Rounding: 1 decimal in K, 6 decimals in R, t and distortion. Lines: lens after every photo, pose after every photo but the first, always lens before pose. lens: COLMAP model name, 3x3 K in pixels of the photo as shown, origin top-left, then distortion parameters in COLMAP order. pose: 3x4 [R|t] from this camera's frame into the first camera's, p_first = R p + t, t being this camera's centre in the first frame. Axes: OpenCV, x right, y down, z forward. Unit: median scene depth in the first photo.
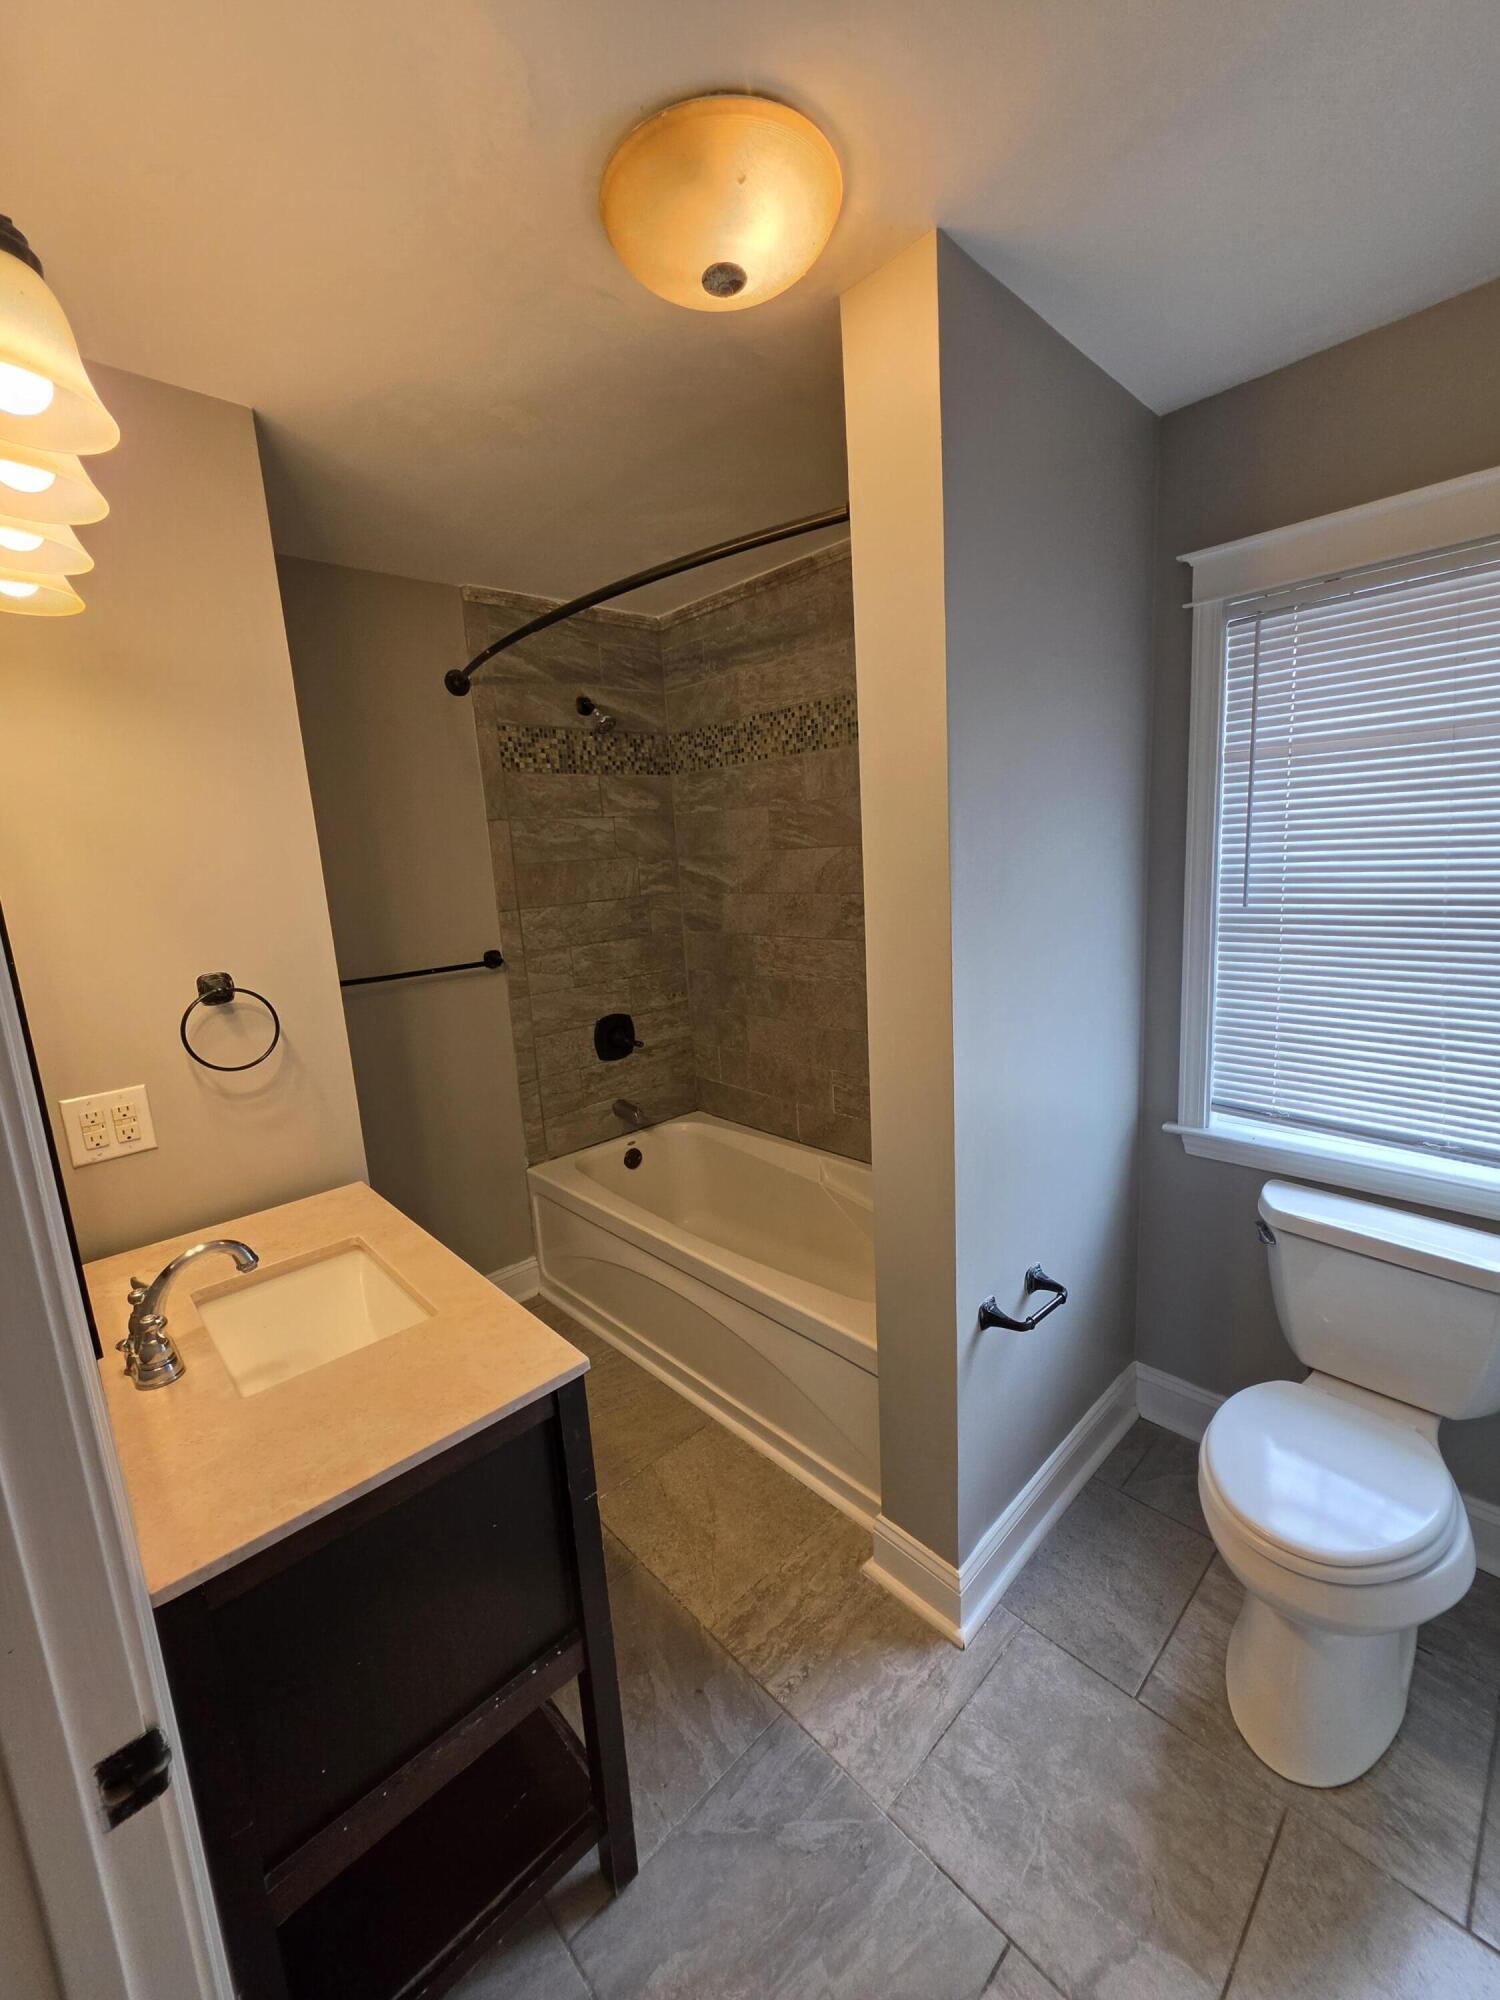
lens RADIAL K [[797.4, 0, 759.8], [0, 797.4, 995.5], [0, 0, 1]] dist [-0.001515, 0.000153]
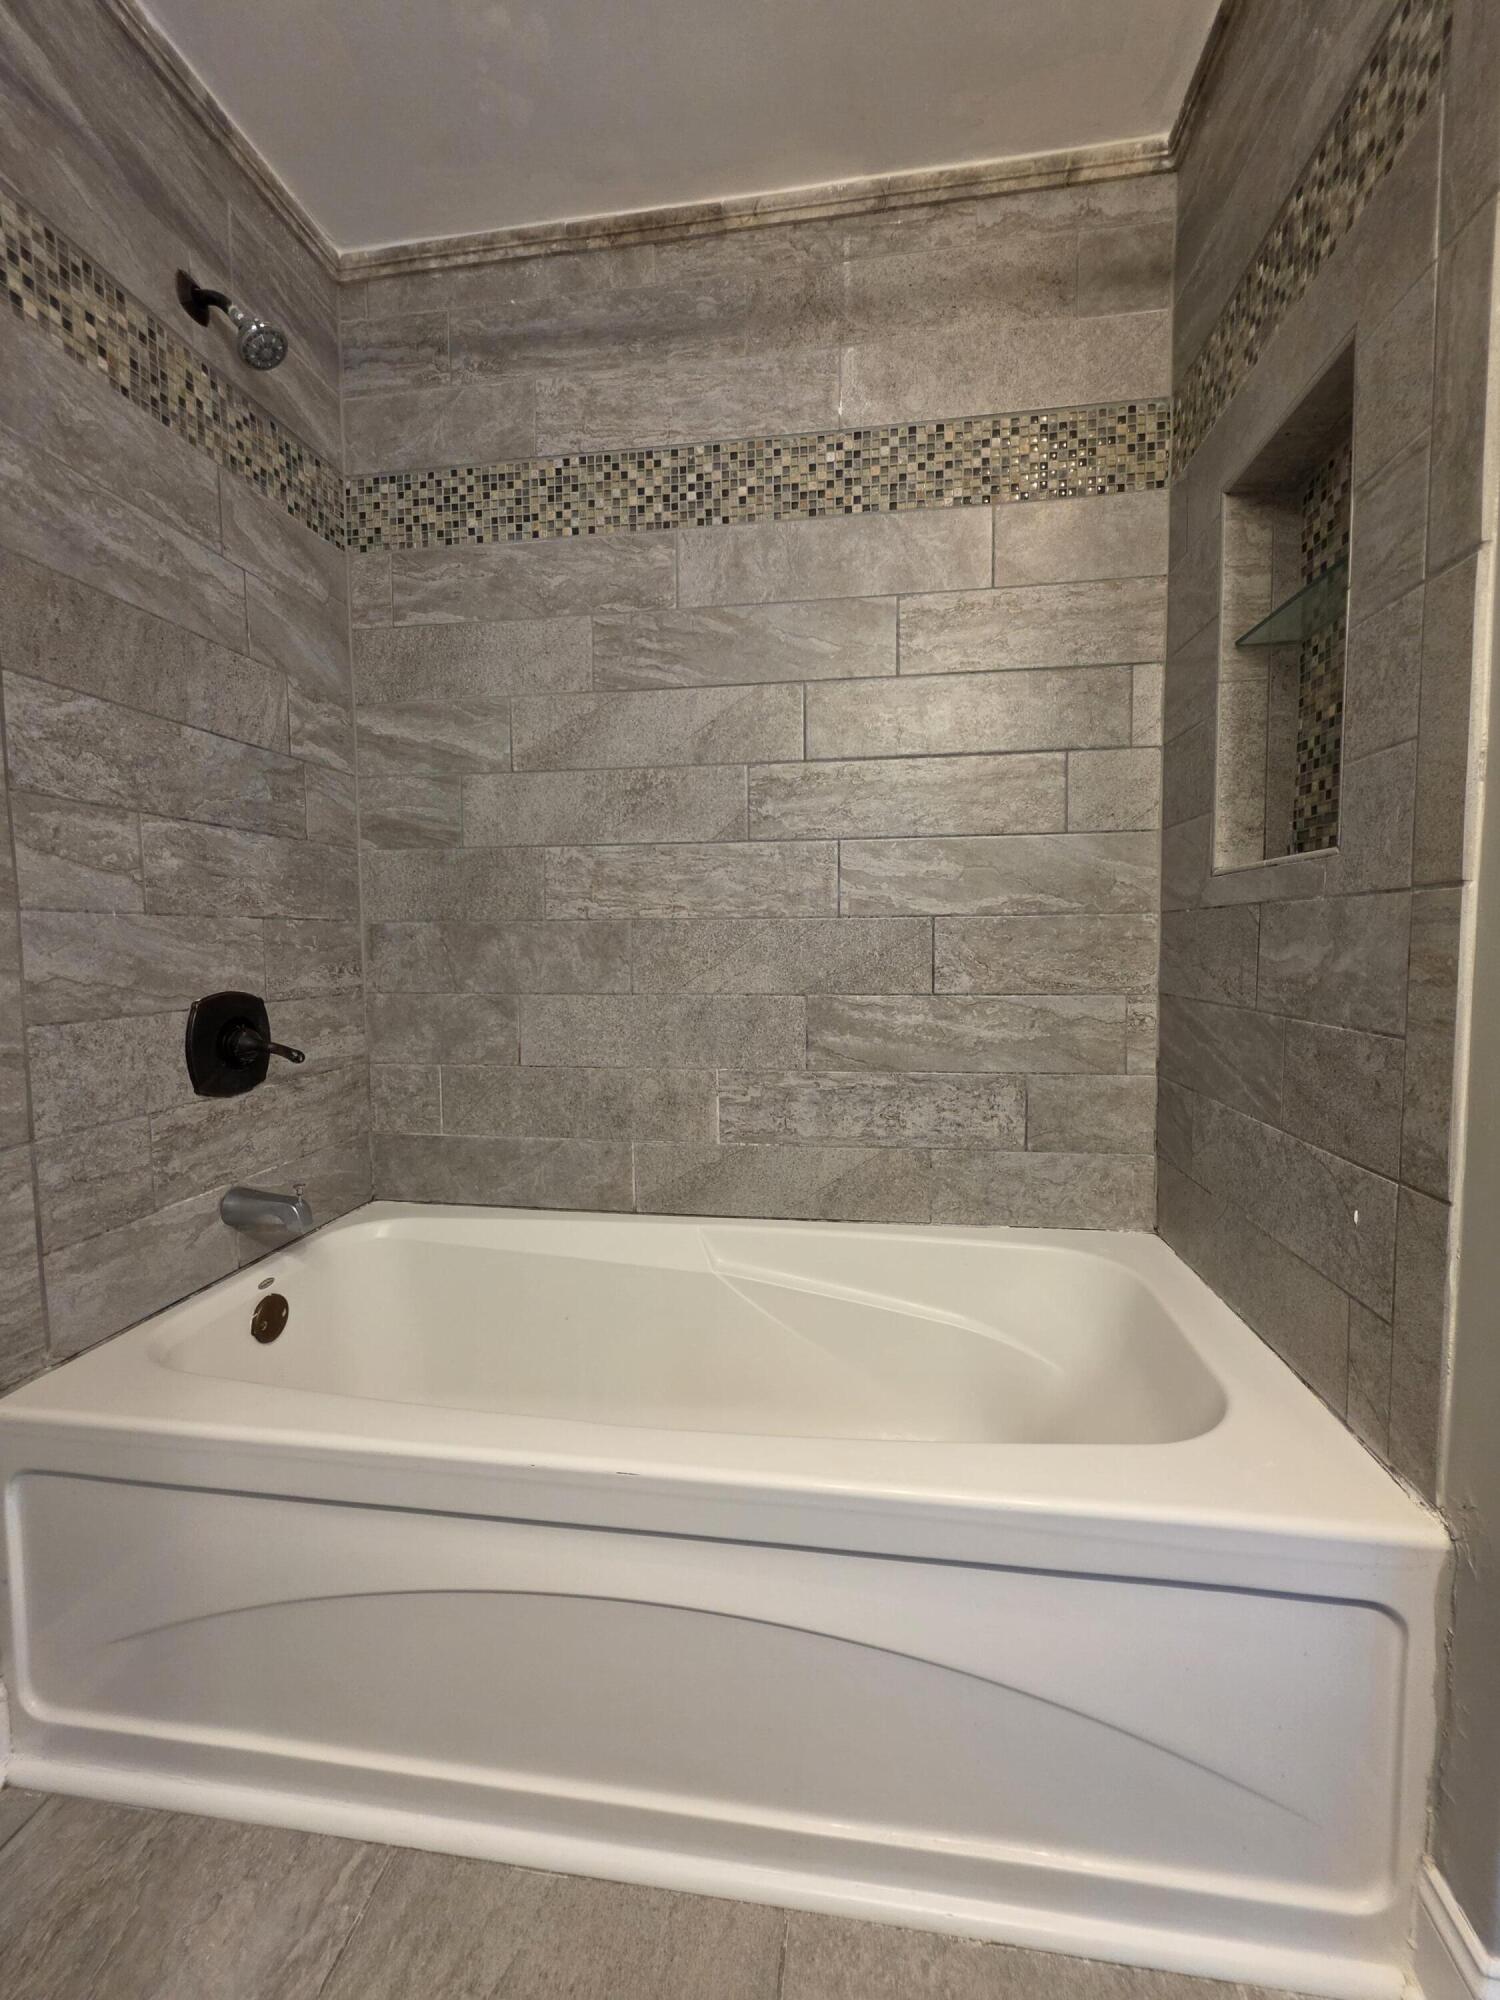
lens RADIAL K [[797.4, 0, 750.1], [0, 797.4, 994.1], [0, 0, 1]] dist [-0.001515, 0.000153]
pose [[0.786793, 0.011151, 0.617116, -0.242720], [0.073828, 0.990958, -0.112033, 0.101871], [-0.612786, 0.133707, 0.778856, 0.499476]]
